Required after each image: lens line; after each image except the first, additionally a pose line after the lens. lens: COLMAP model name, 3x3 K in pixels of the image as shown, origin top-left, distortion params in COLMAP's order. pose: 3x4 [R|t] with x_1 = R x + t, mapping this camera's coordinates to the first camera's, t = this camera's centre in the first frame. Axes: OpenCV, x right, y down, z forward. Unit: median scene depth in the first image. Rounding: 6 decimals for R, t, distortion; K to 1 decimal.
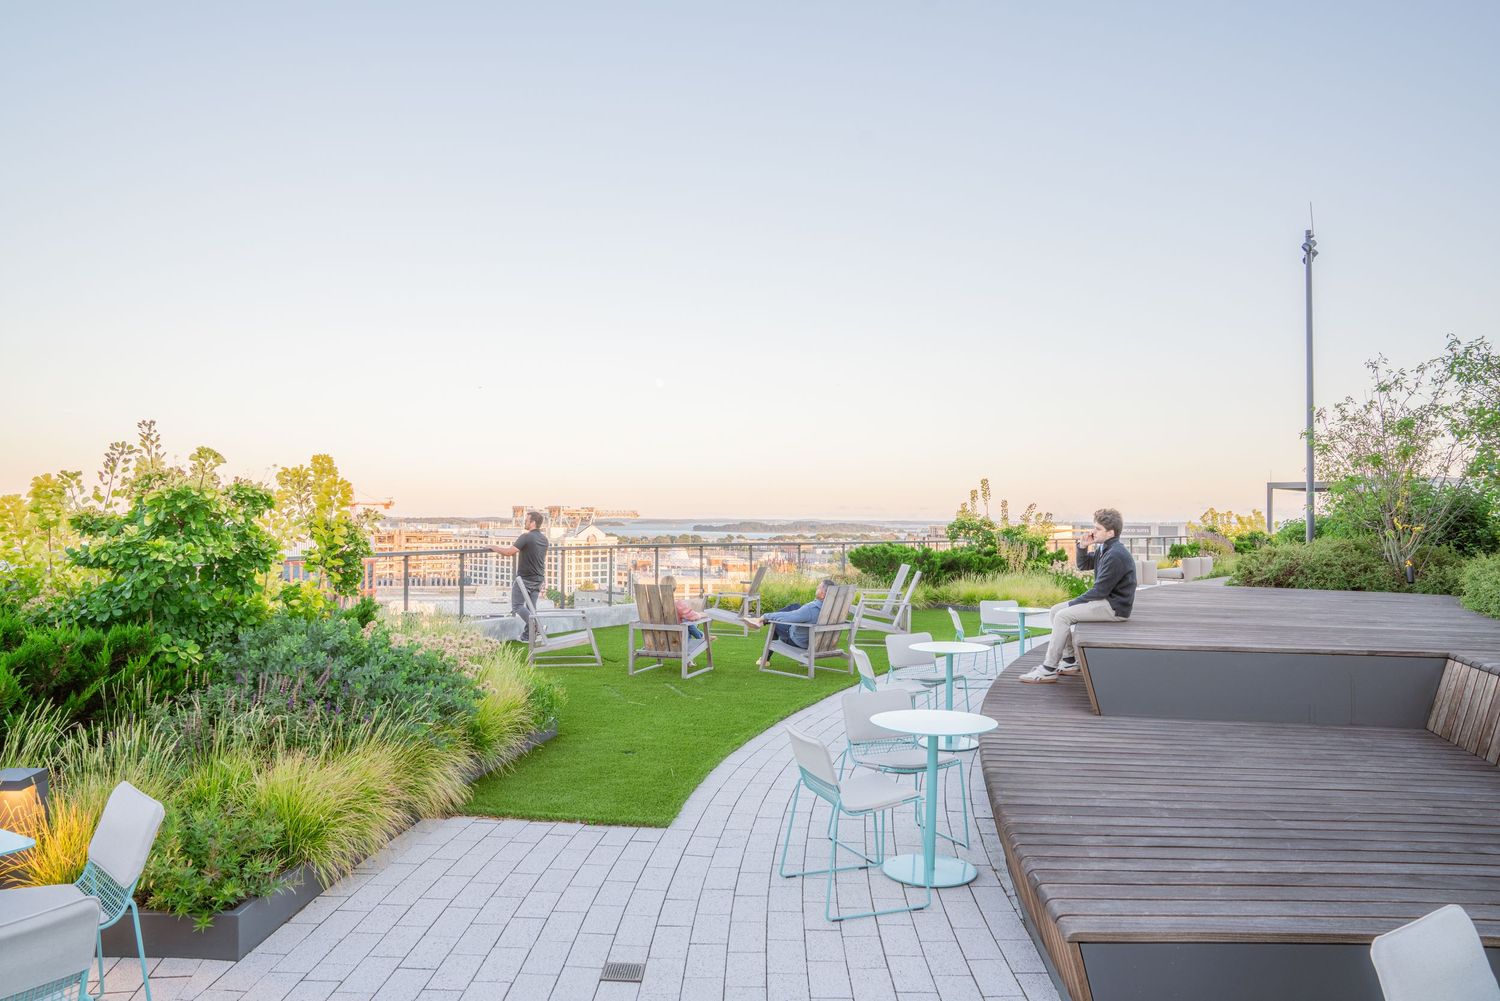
lens RADIAL K [[1023.0, 0, 750.0], [0, 1023.0, 500.5], [0, 0, 1]] dist [-0.107604, 0.000696]
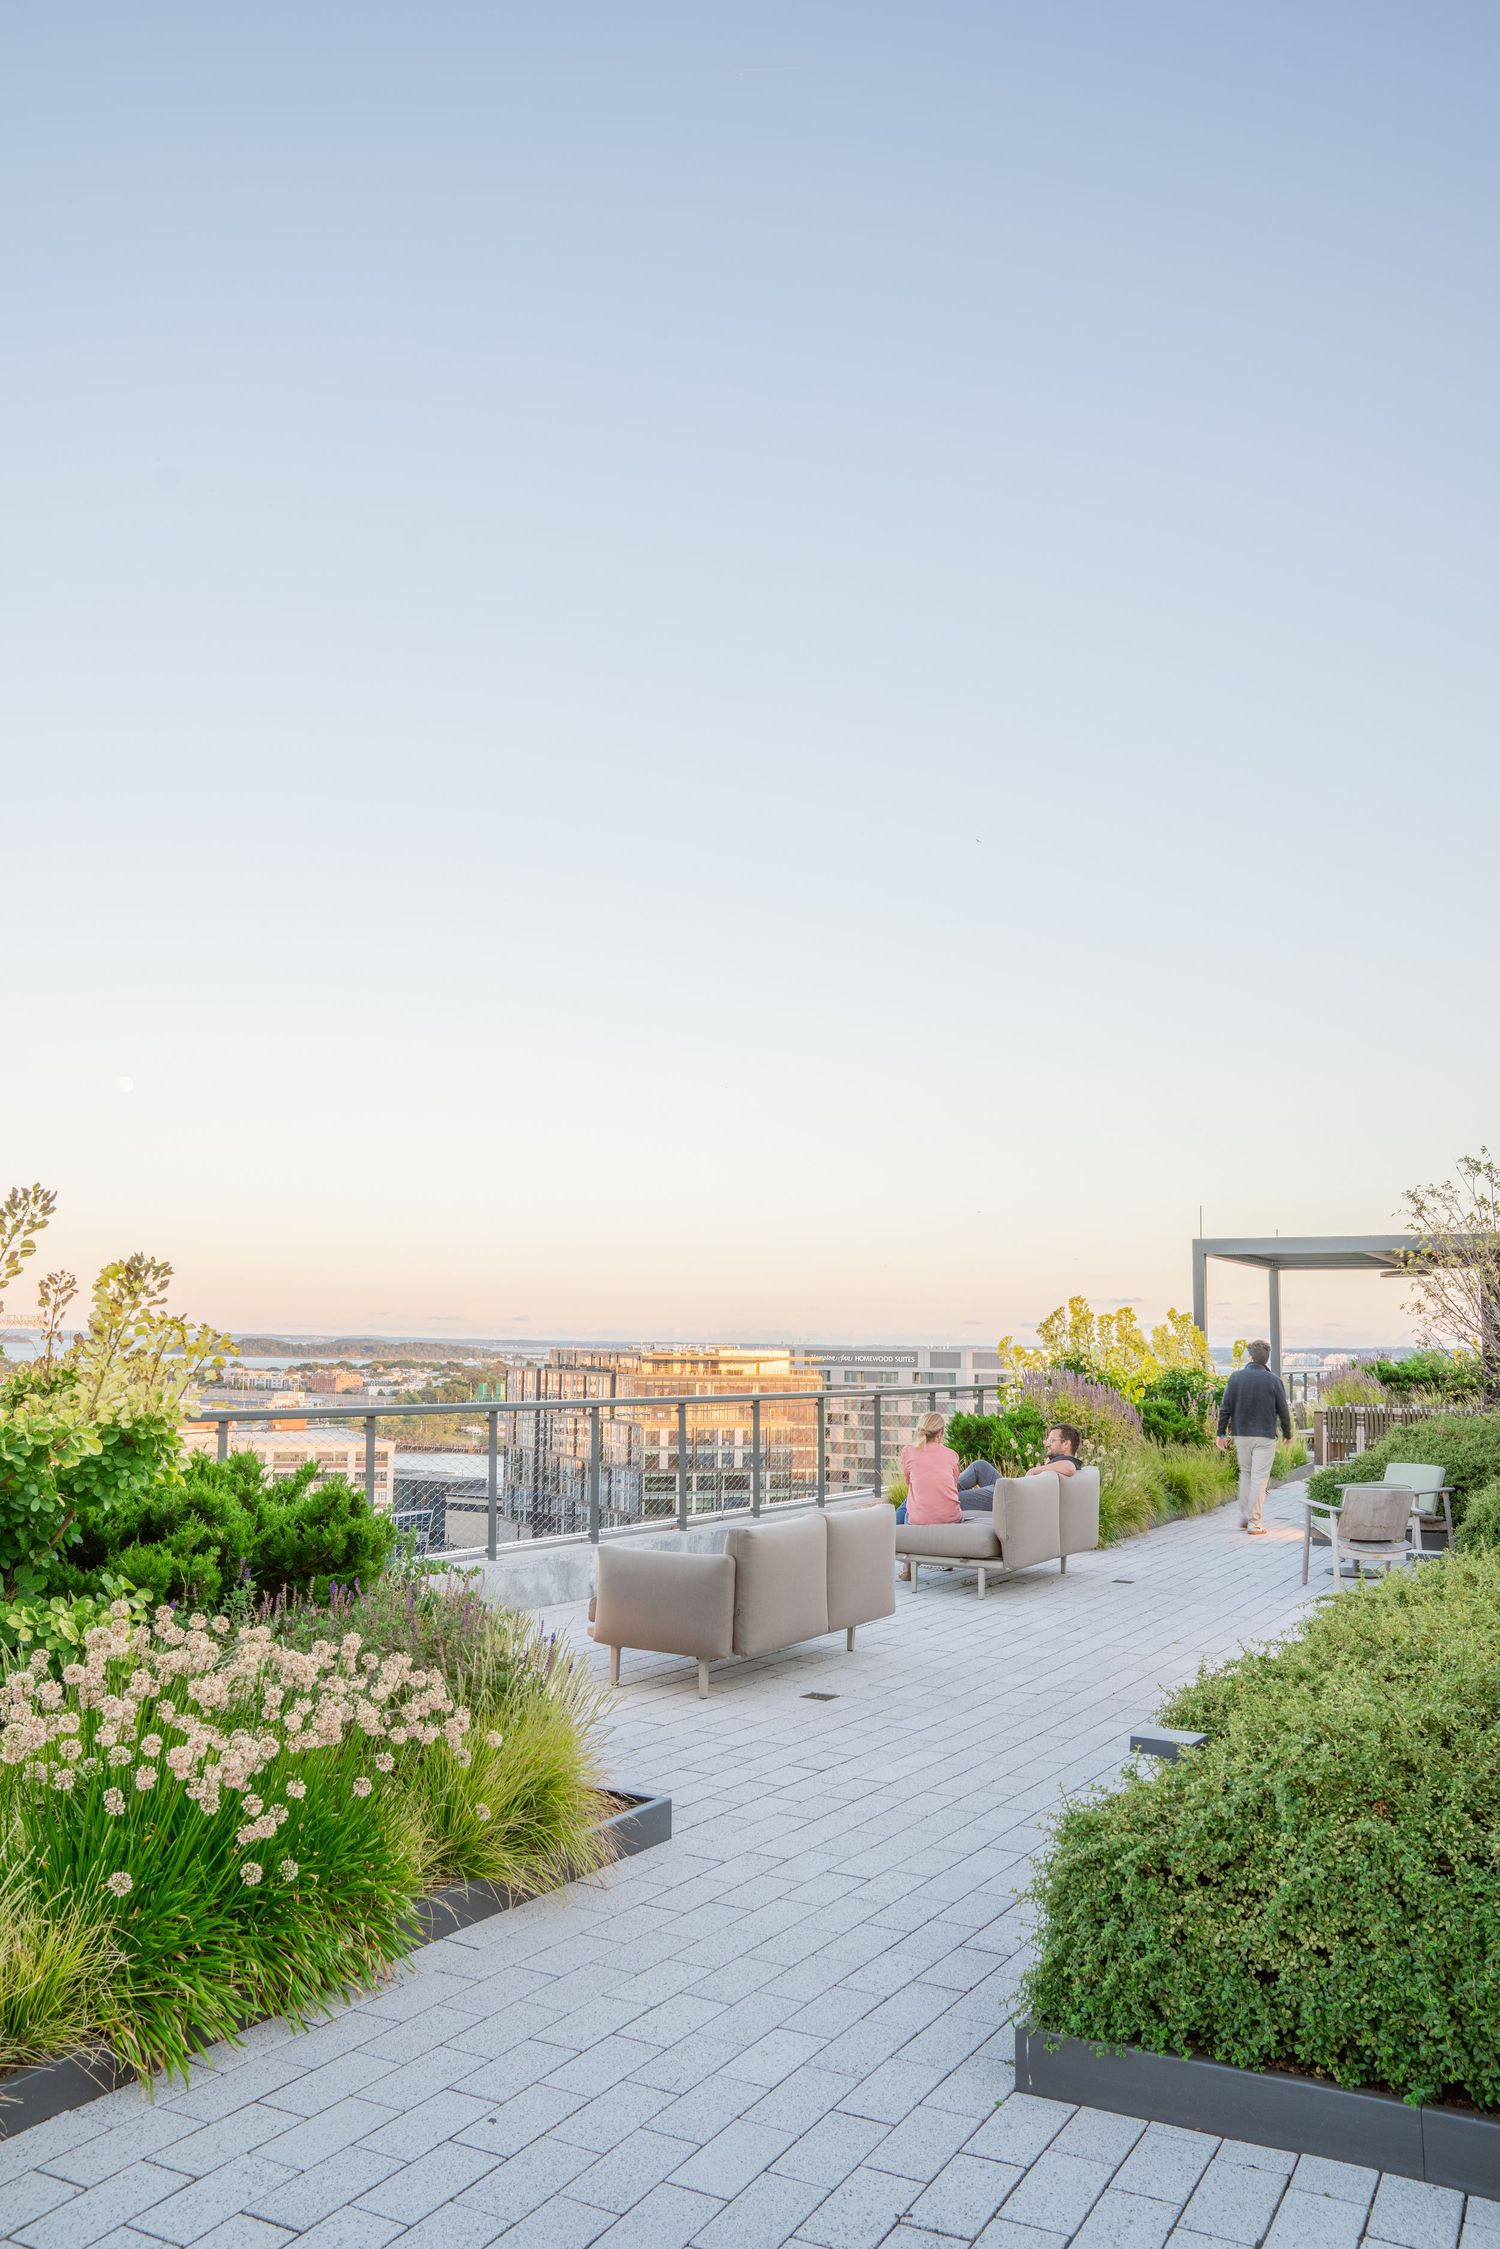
lens RADIAL K [[1682.9, 0, 750.0], [0, 1682.9, 1124.5], [0, 0, 1]] dist [-0.002926, -0.000392]
pose [[0.961173, 0.044985, 0.272254, 0.138251], [-0.015587, 0.993898, -0.109196, 0.008517], [-0.275504, 0.100713, 0.956010, 0.329423]]
